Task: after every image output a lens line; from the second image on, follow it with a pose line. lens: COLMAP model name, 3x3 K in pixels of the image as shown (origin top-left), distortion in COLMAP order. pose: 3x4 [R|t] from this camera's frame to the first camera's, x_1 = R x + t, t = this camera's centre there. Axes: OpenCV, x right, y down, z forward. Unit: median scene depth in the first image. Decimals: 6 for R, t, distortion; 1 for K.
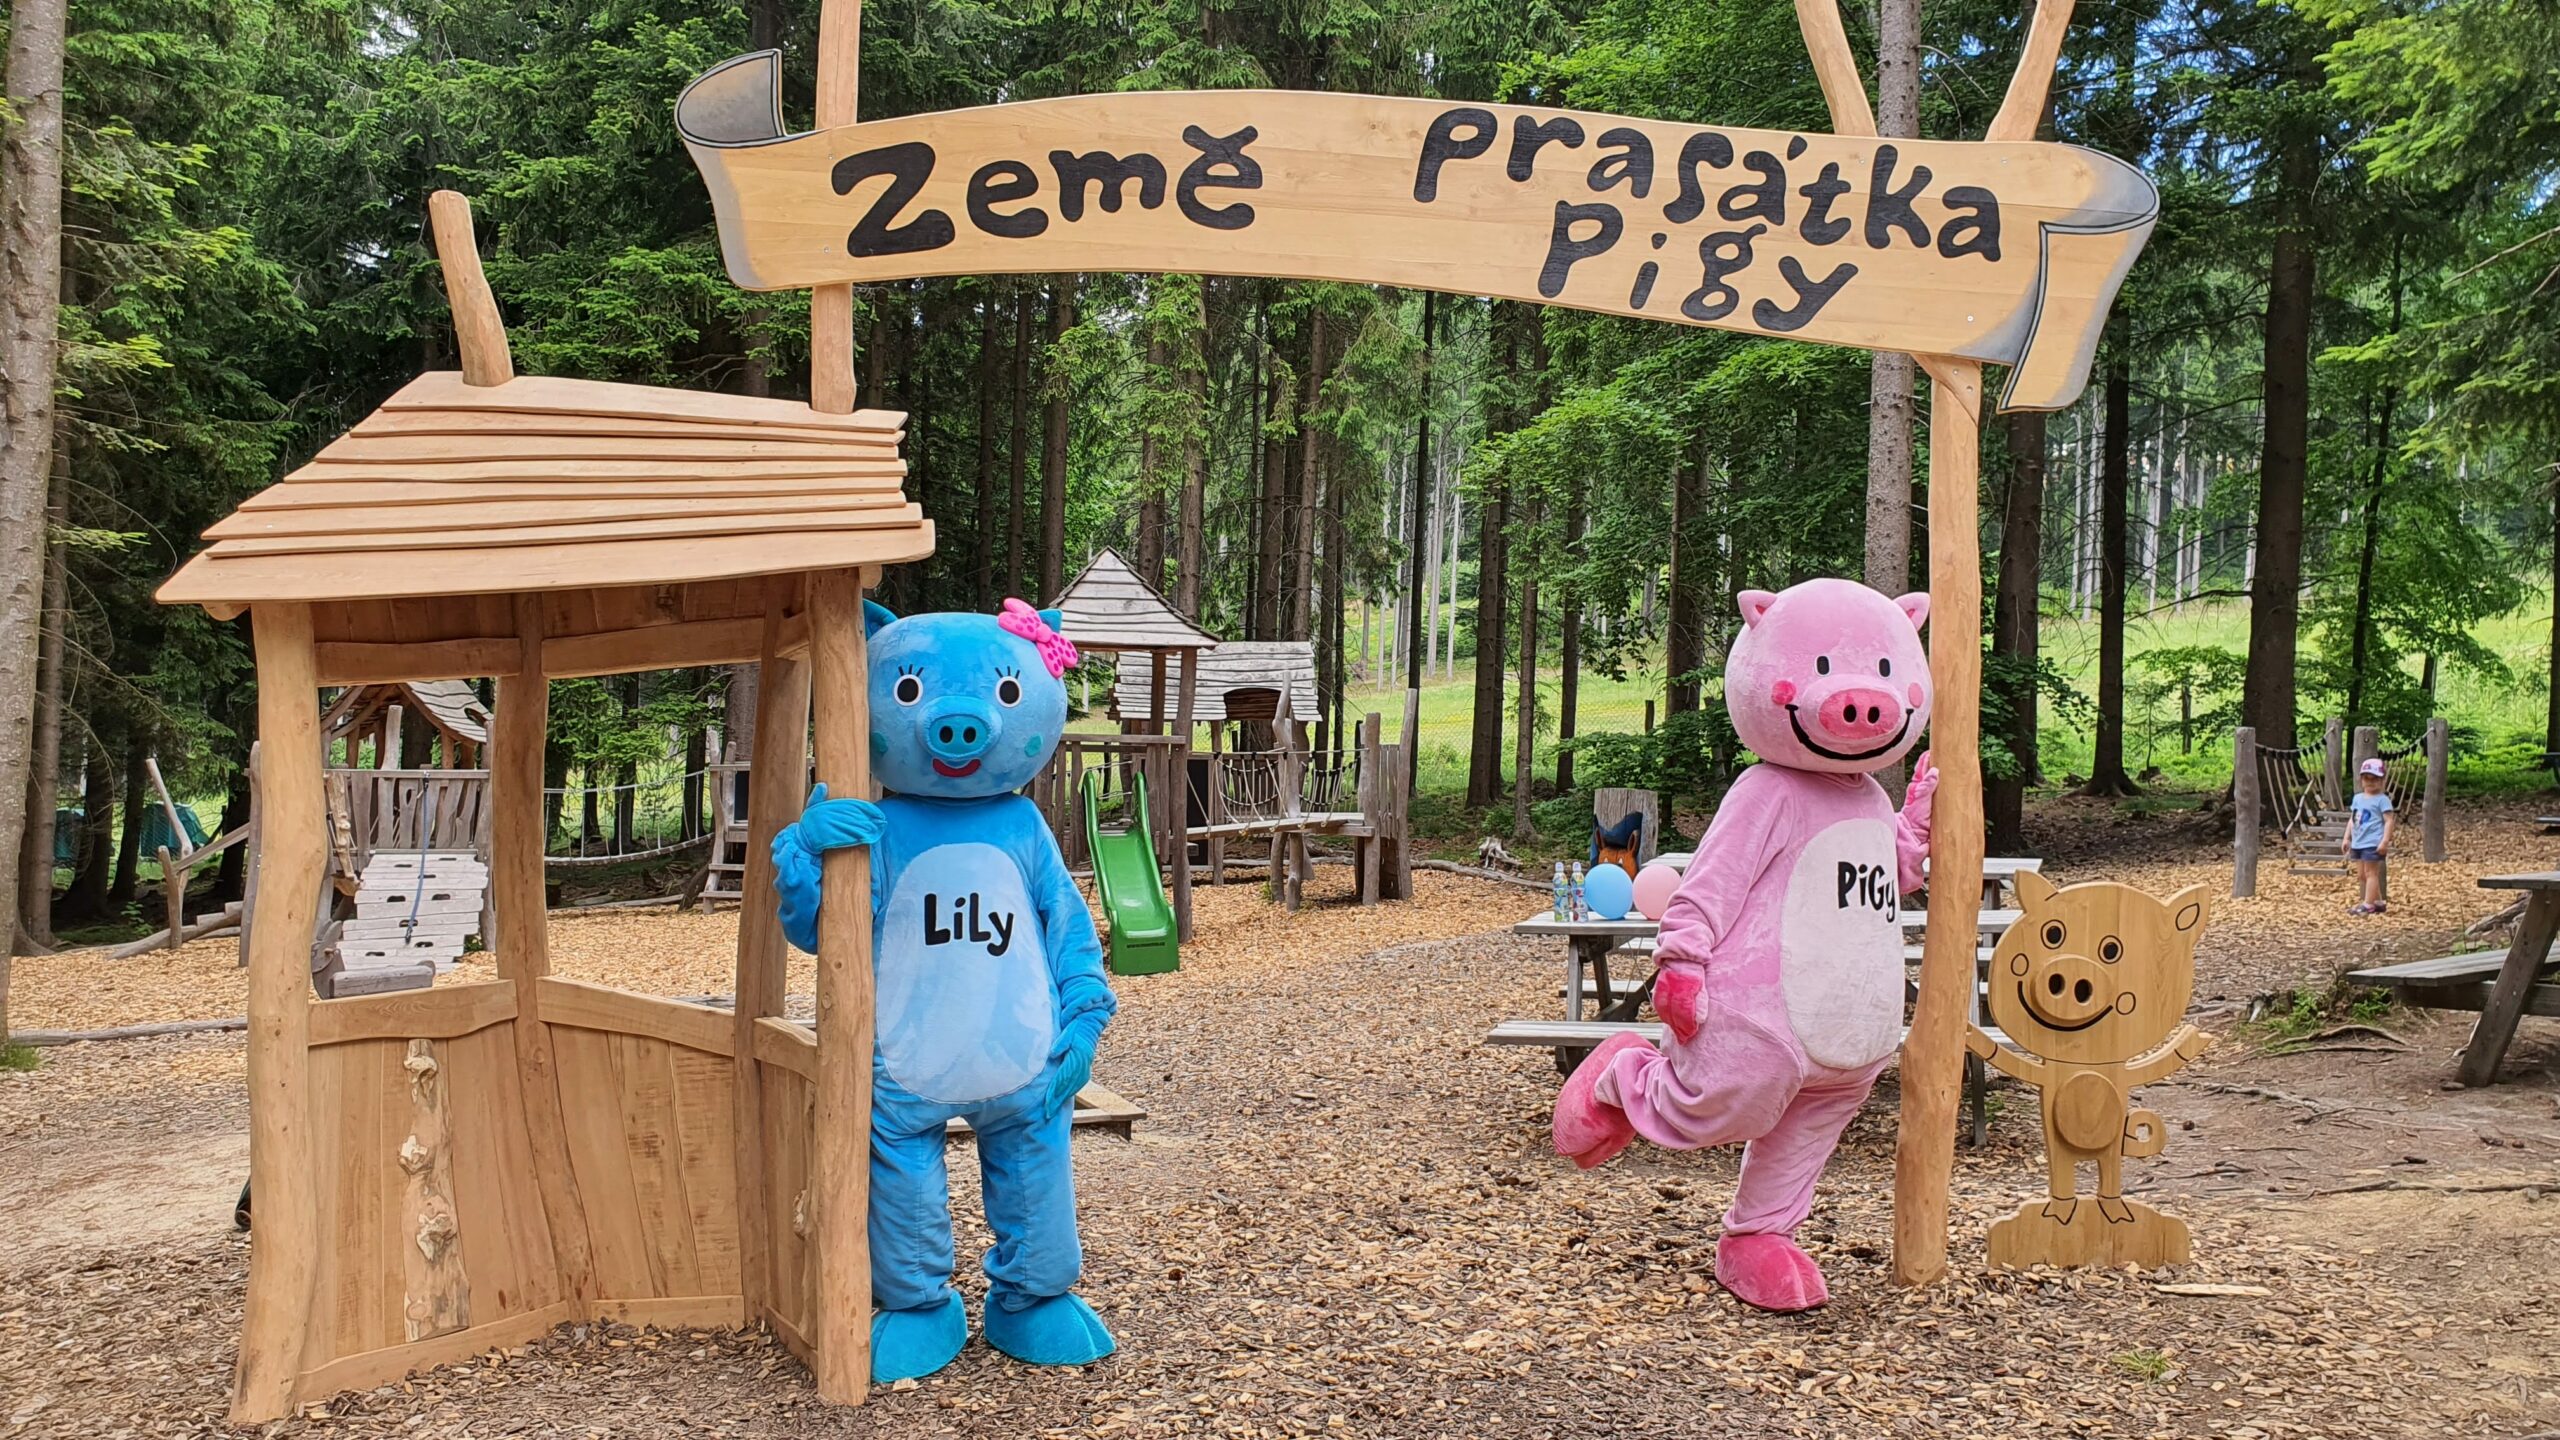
lens RADIAL K [[2049.2, 0, 1307.2], [0, 2049.2, 724.9], [0, 0, 1]] dist [0.018484, 0.008617]
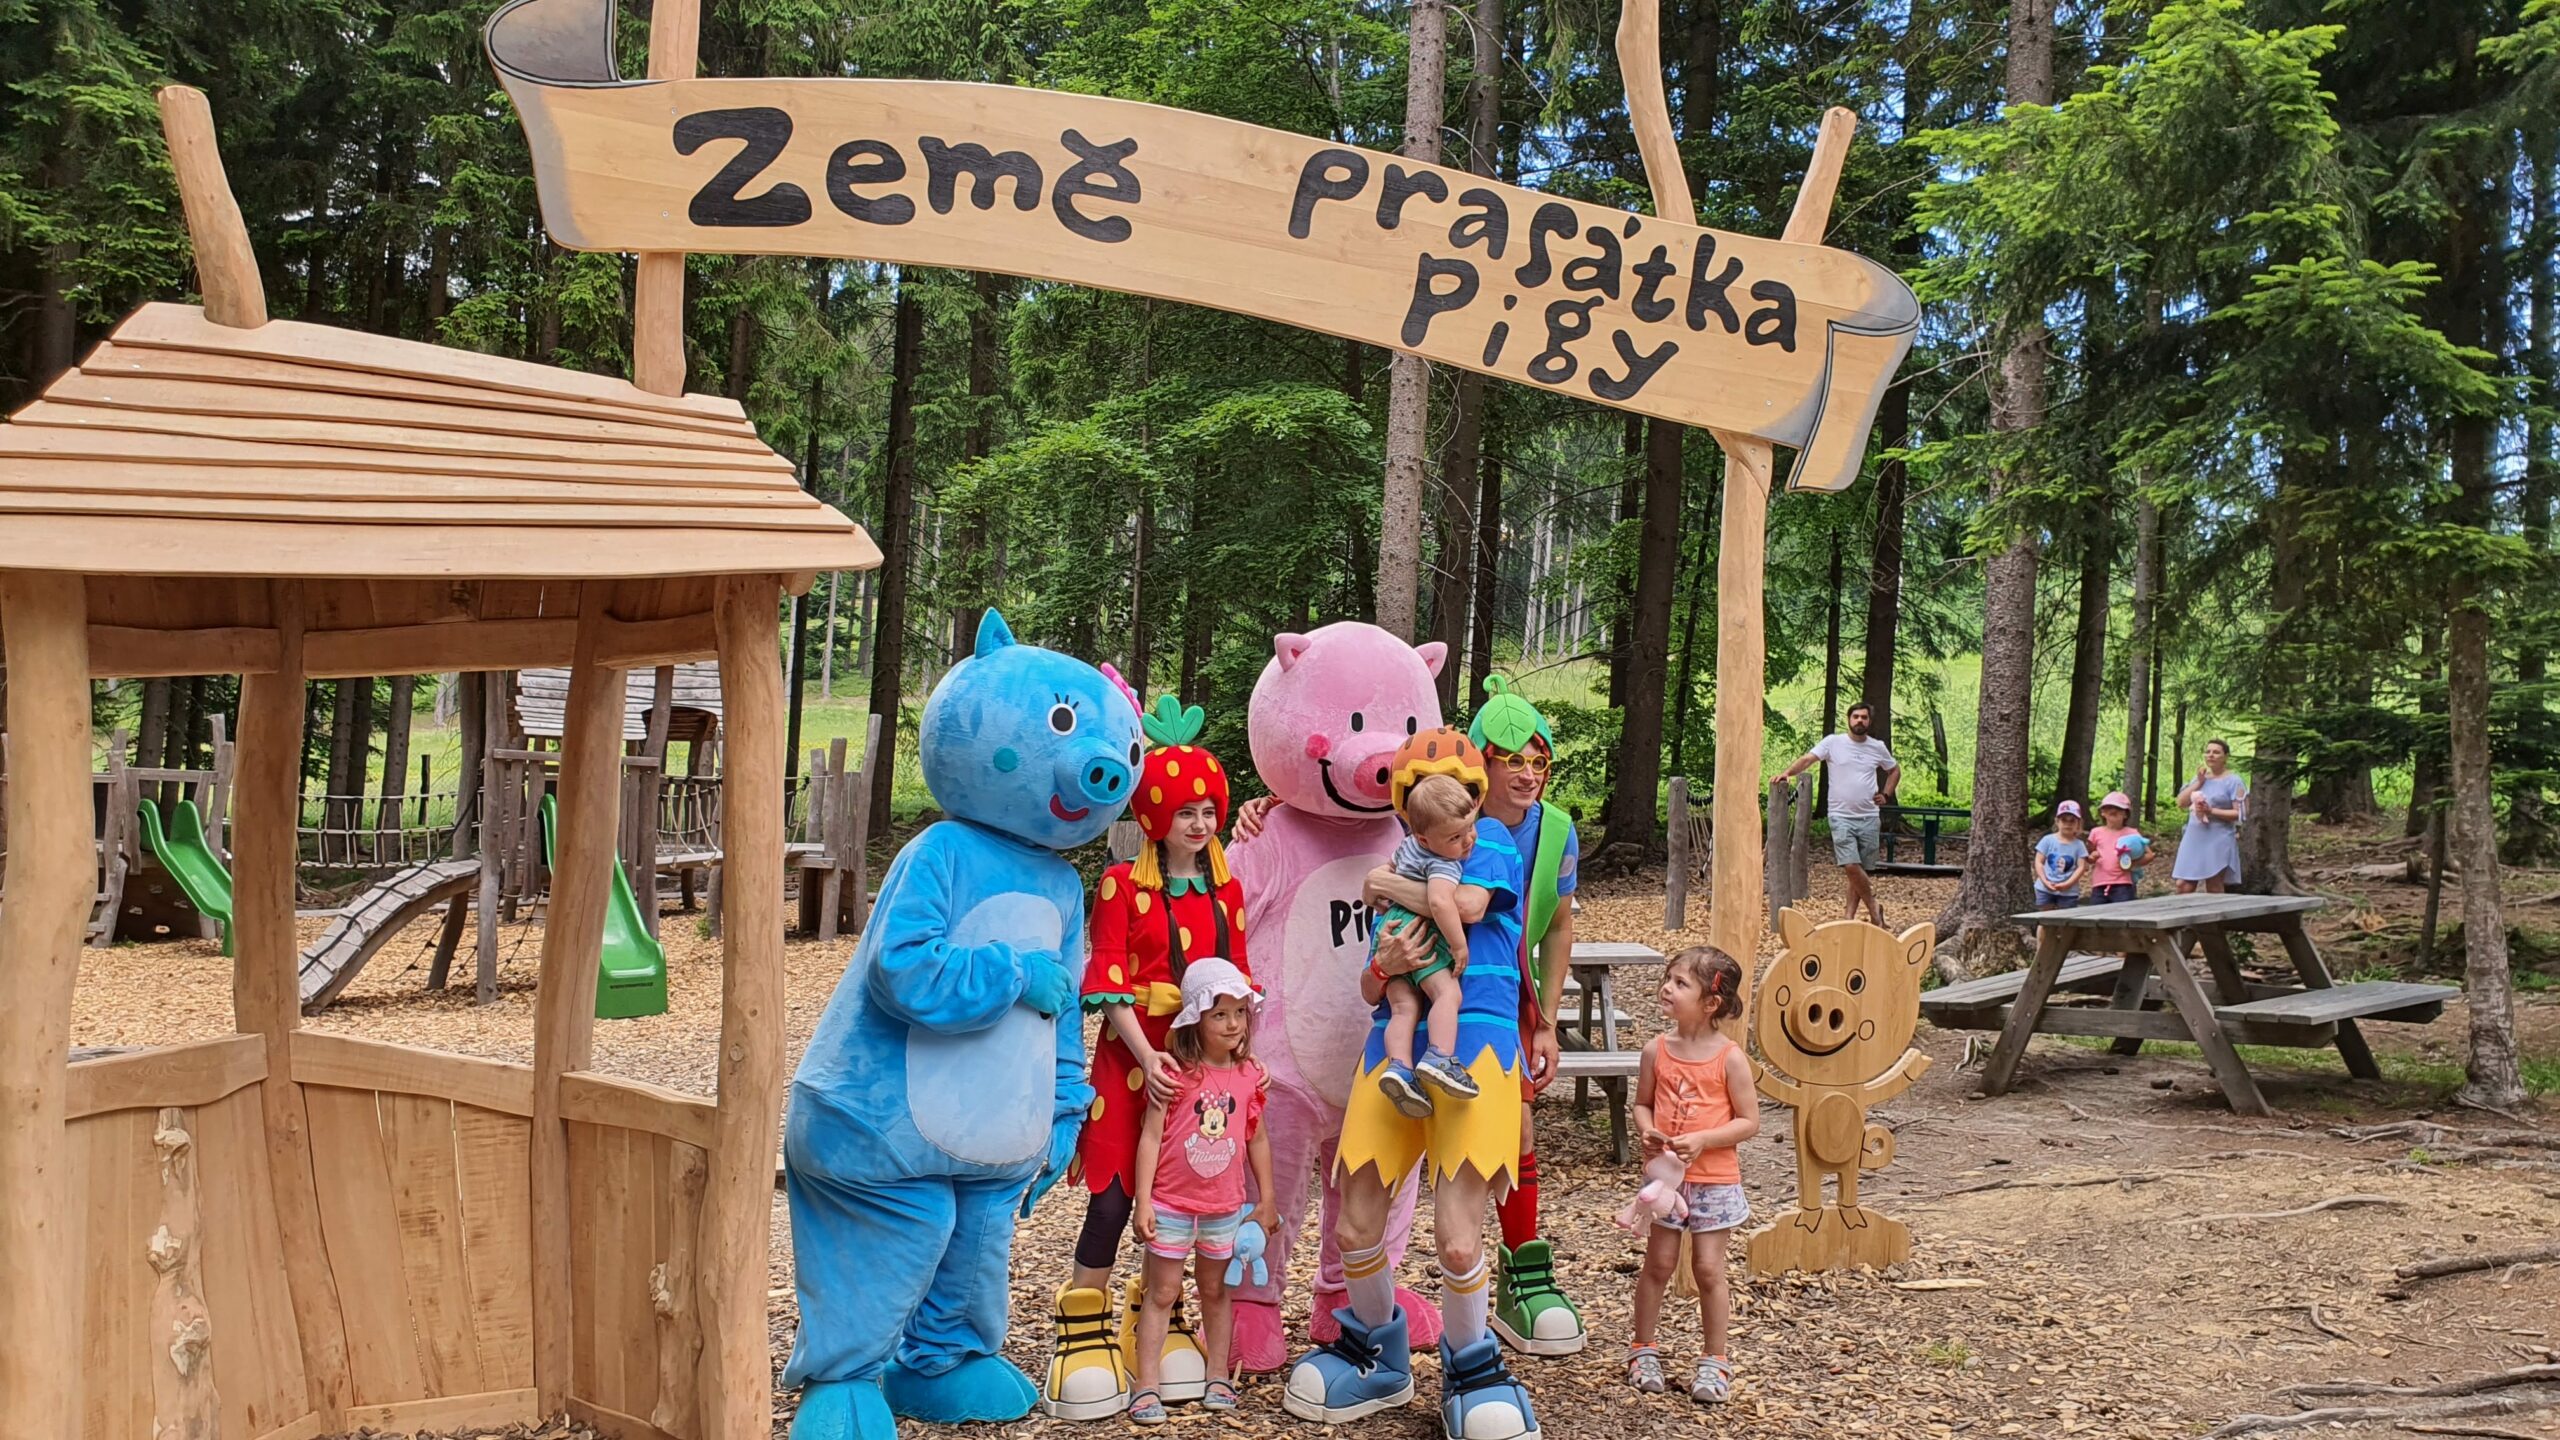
lens RADIAL K [[2049.2, 0, 1328.0], [0, 2049.2, 752.1], [0, 0, 1]] dist [0.018484, 0.008617]
pose [[0.939695, 0.029968, 0.340699, -0.260767], [-0.029078, 0.999547, -0.007720, 0.002286], [-0.340777, -0.002653, 0.940141, 0.057029]]
